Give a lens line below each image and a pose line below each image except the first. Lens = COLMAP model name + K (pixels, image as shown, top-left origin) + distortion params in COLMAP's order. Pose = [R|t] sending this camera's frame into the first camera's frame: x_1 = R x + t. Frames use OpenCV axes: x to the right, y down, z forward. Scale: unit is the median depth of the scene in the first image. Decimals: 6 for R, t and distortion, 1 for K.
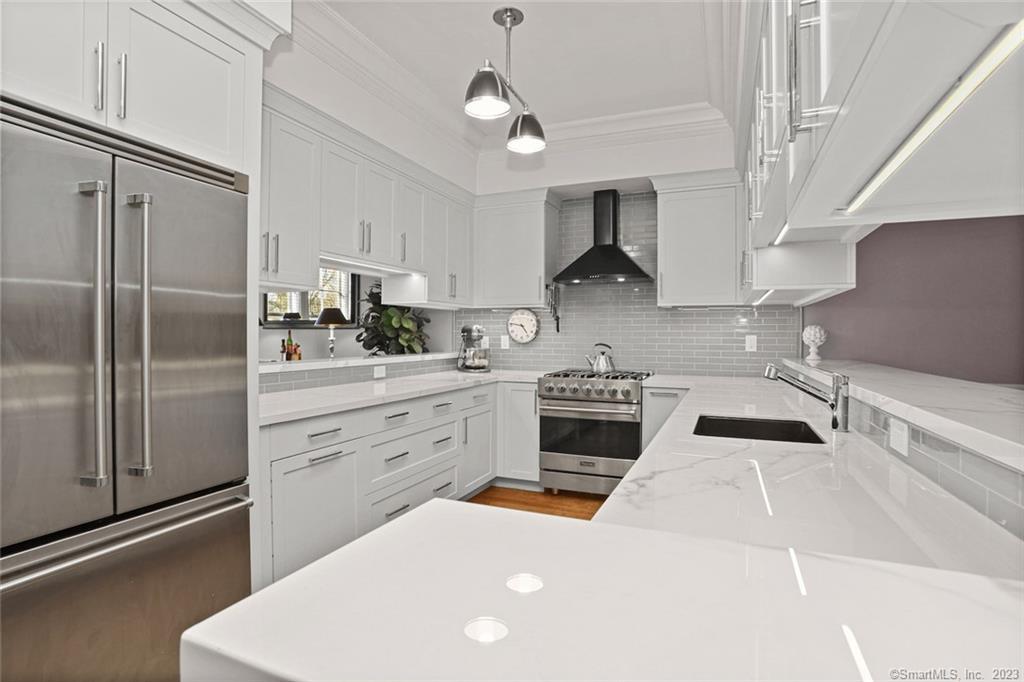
lens RADIAL K [[509.2, 0, 512.4], [0, 509.2, 341.2], [0, 0, 1]] dist [-0.041643, 0.022158]
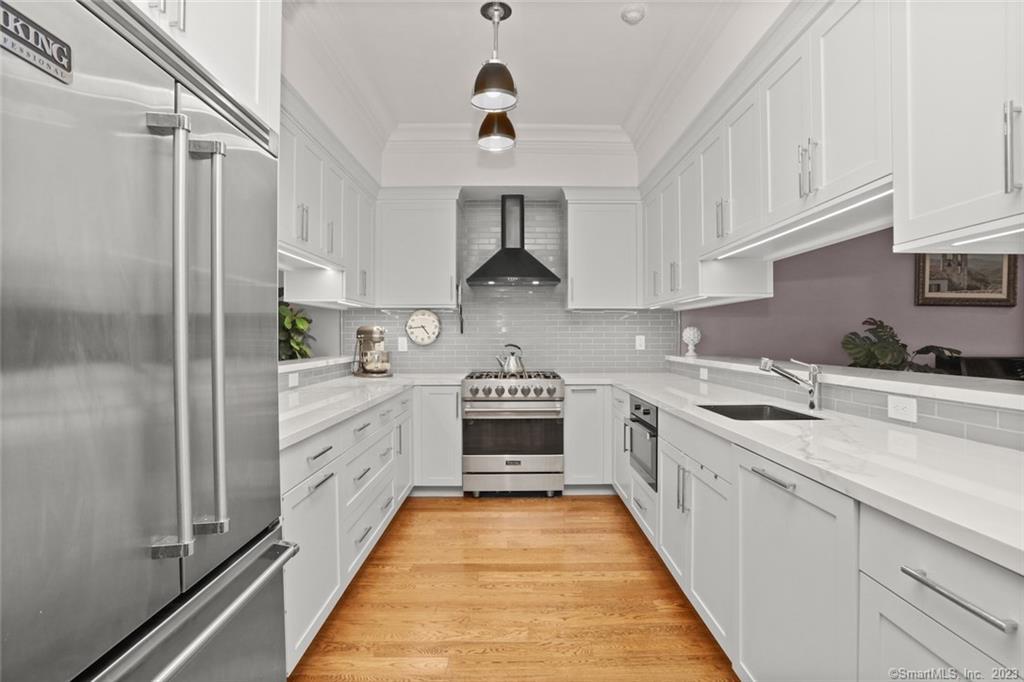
lens RADIAL K [[509.2, 0, 516.0], [0, 509.2, 340.5], [0, 0, 1]] dist [-0.041643, 0.022158]
pose [[0.918699, -0.009104, 0.394854, -0.229564], [0.010397, 0.999945, -0.001134, -0.001894], [-0.394822, 0.005147, 0.918743, 0.056902]]
